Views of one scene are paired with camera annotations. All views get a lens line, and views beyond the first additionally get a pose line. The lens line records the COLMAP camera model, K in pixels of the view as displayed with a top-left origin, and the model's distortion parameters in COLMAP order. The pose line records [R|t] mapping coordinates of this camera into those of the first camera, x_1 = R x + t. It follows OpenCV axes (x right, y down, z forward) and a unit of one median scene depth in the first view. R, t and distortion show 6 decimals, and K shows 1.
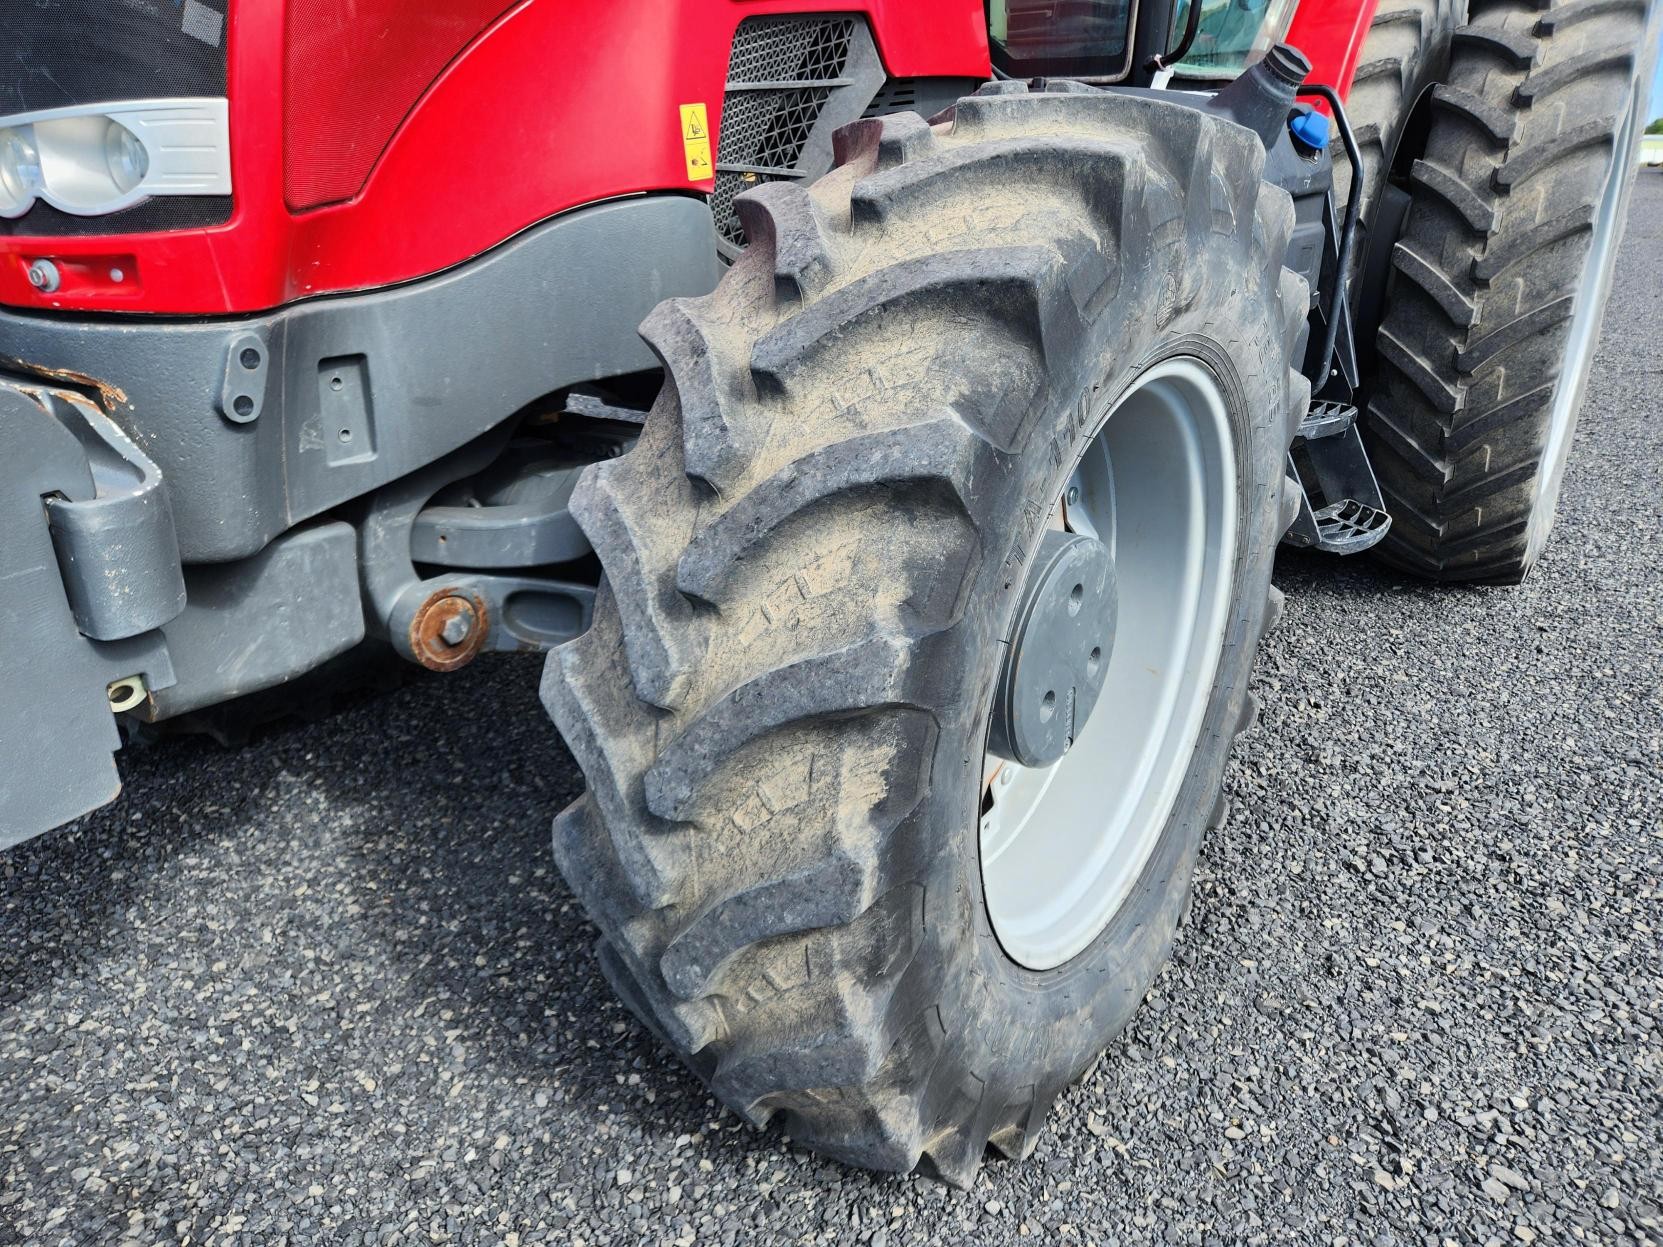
lens RADIAL K [[1101.0, 0, 838.1], [0, 1101.0, 618.9], [0, 0, 1]] dist [0.061955, -0.048930]
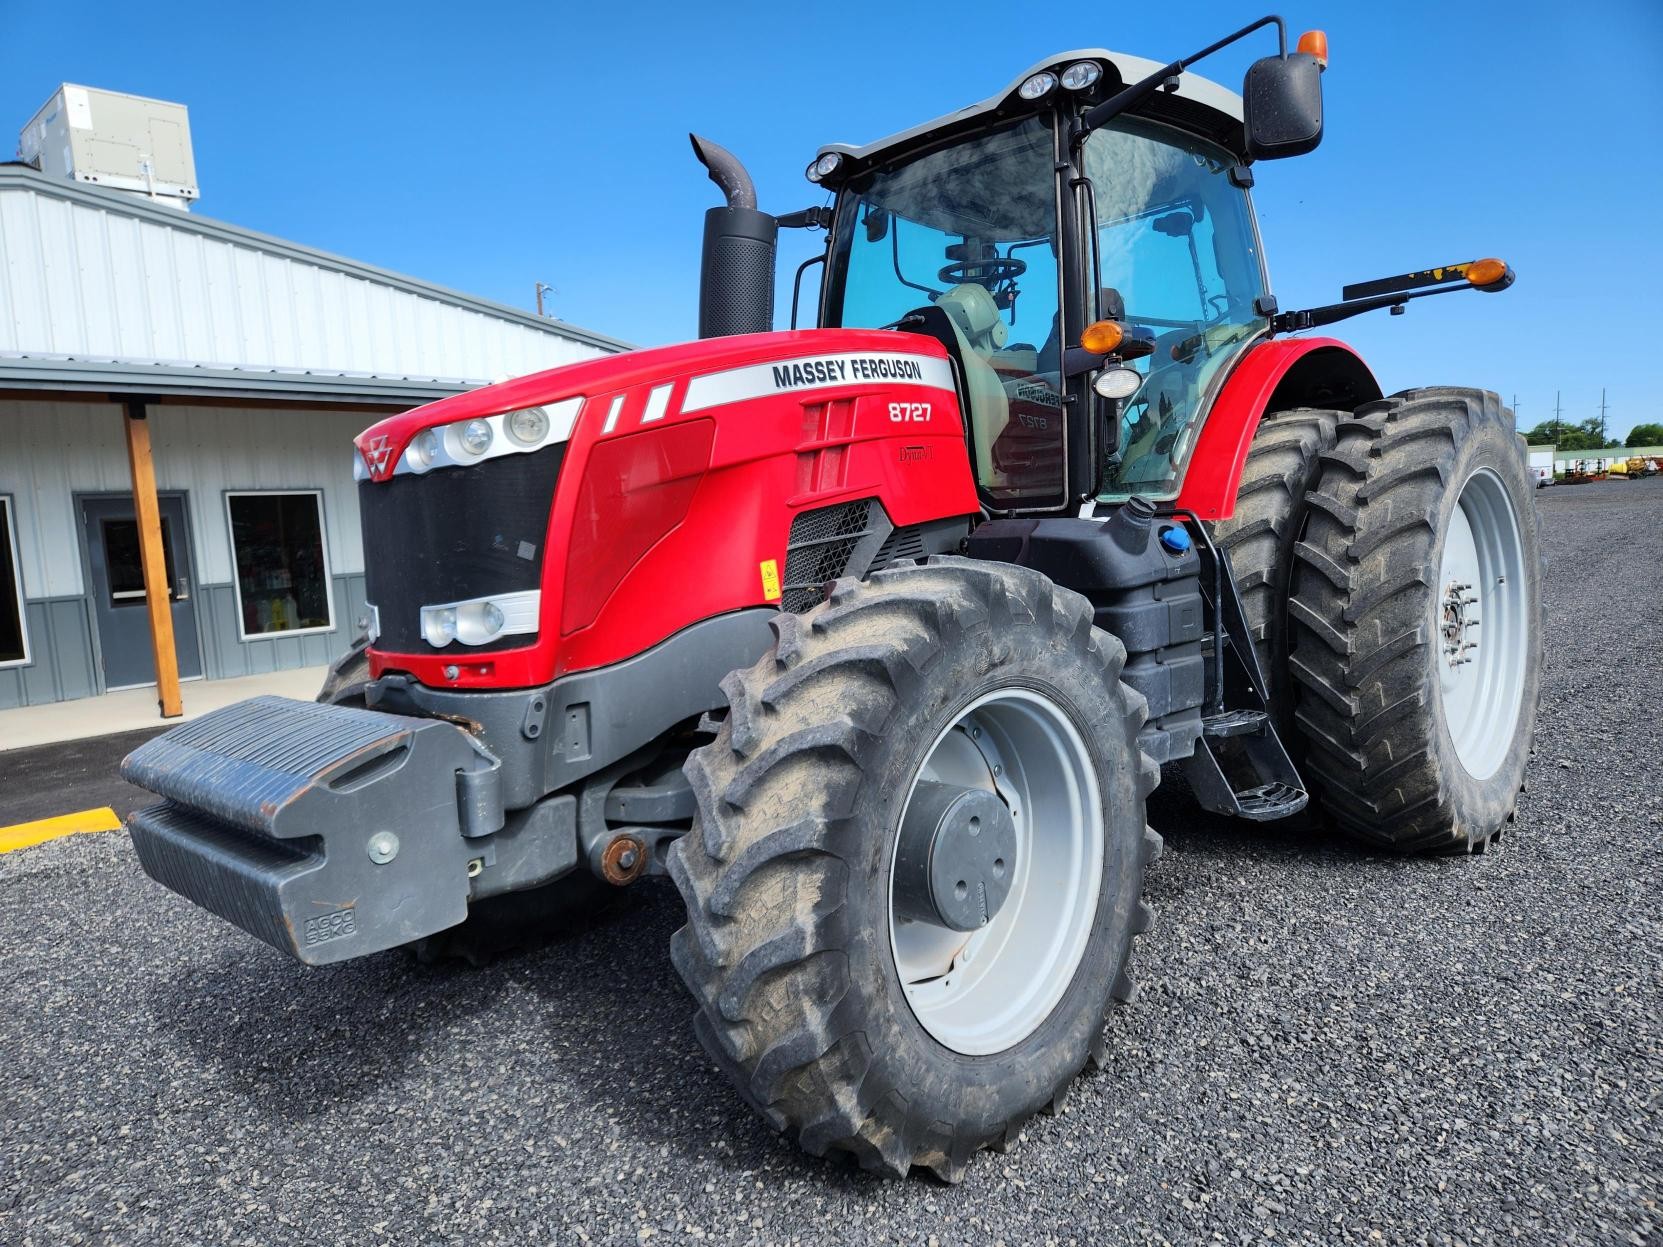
lens RADIAL K [[1101.0, 0, 822.8], [0, 1101.0, 637.7], [0, 0, 1]] dist [0.061955, -0.048930]
pose [[0.986591, -0.045002, -0.156888, 0.249612], [0.000264, 0.961676, -0.274187, 0.161604], [0.163215, 0.270469, 0.948793, -0.700496]]
